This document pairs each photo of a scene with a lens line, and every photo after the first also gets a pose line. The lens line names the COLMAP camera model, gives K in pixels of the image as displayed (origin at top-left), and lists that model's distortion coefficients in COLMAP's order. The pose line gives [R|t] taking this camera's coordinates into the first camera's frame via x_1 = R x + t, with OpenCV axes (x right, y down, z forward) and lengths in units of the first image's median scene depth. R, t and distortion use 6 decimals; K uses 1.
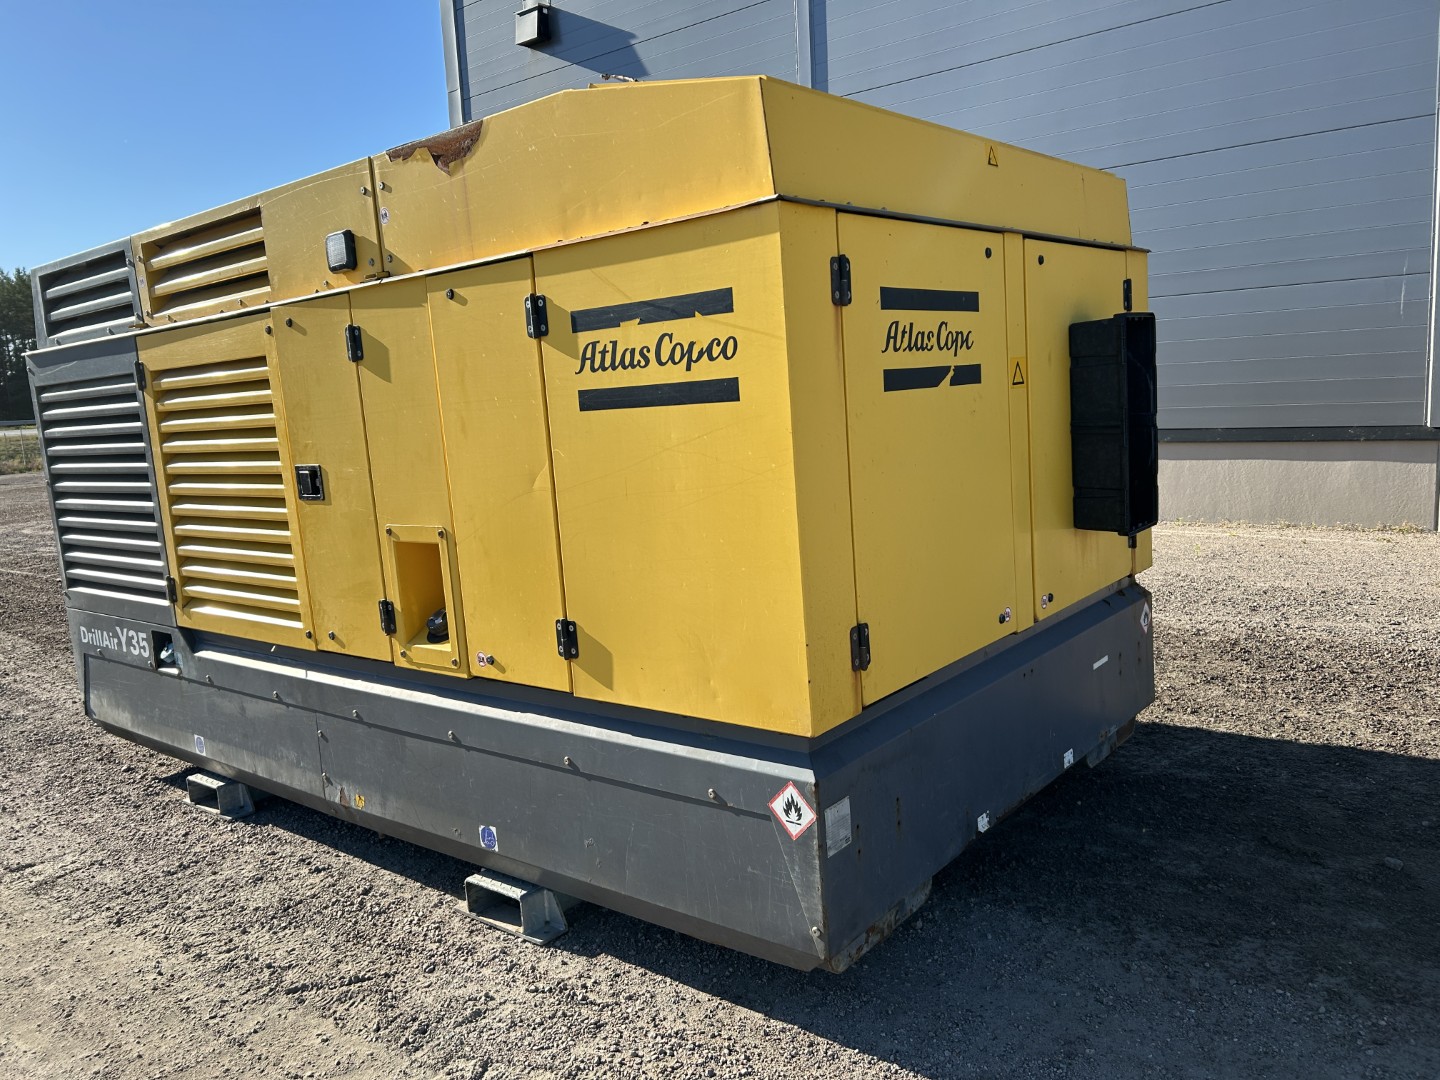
lens RADIAL K [[1077.5, 0, 721.0], [0, 1077.5, 560.6], [0, 0, 1]] dist [0.079140, -0.178412]
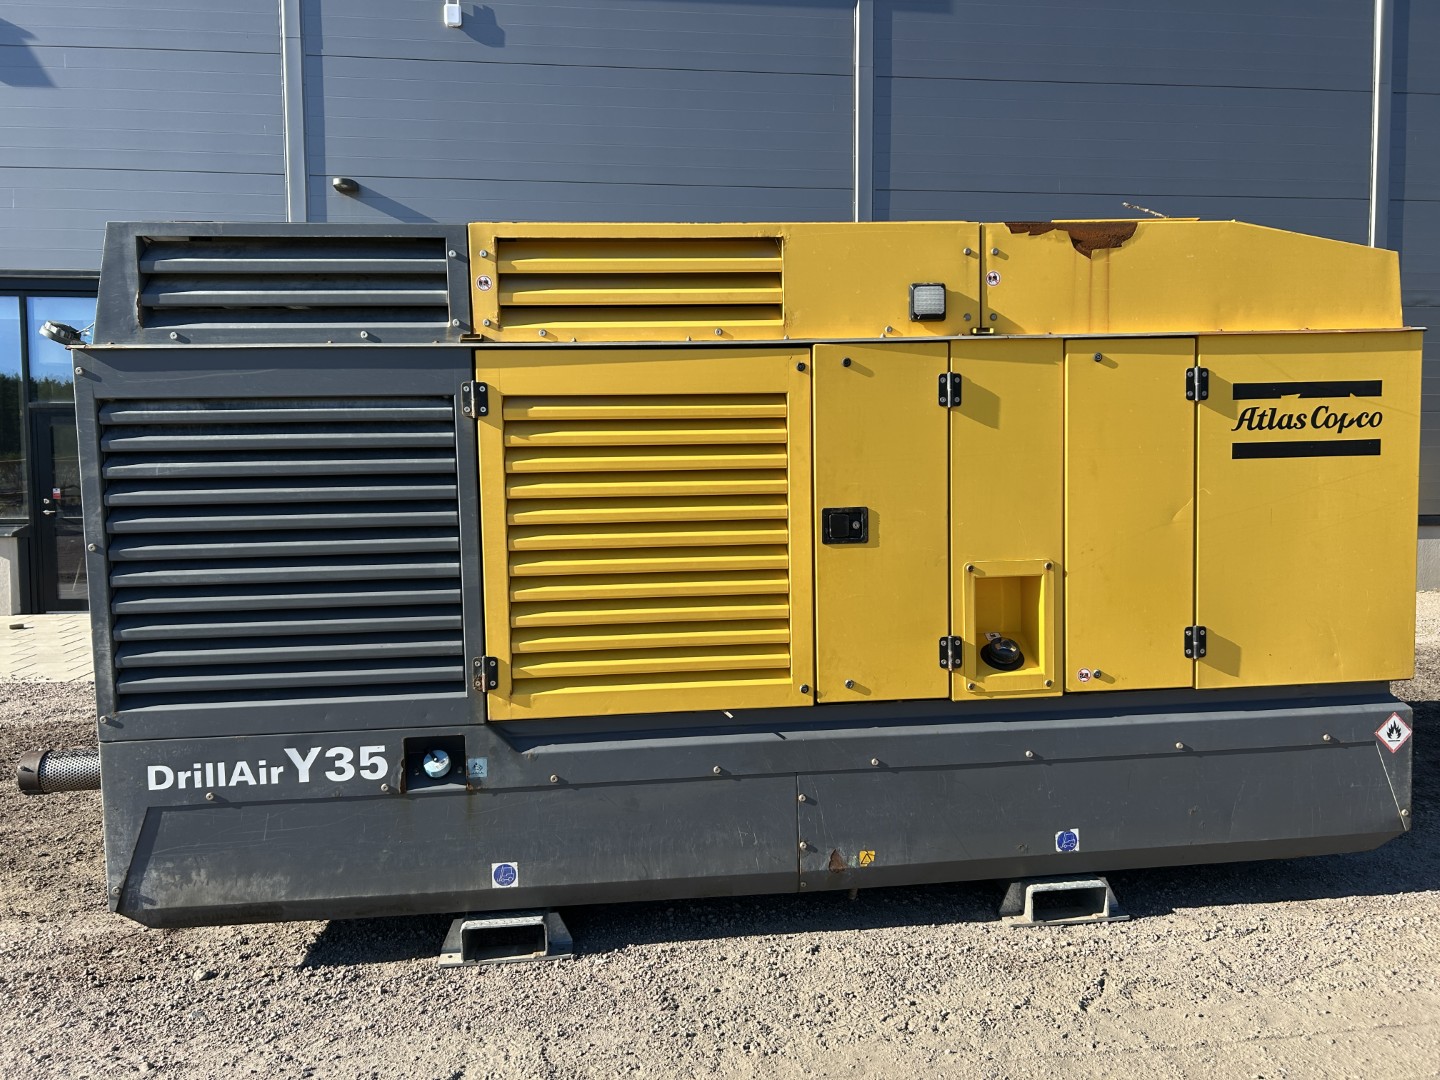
lens RADIAL K [[1105.3, 0, 691.3], [0, 1105.3, 563.7], [0, 0, 1]] dist [0.033870, -0.038607]
pose [[0.706697, -0.012878, 0.707399, -1.474086], [0.083620, 0.994347, -0.065434, 0.018893], [-0.702558, 0.105395, 0.703779, 0.509151]]
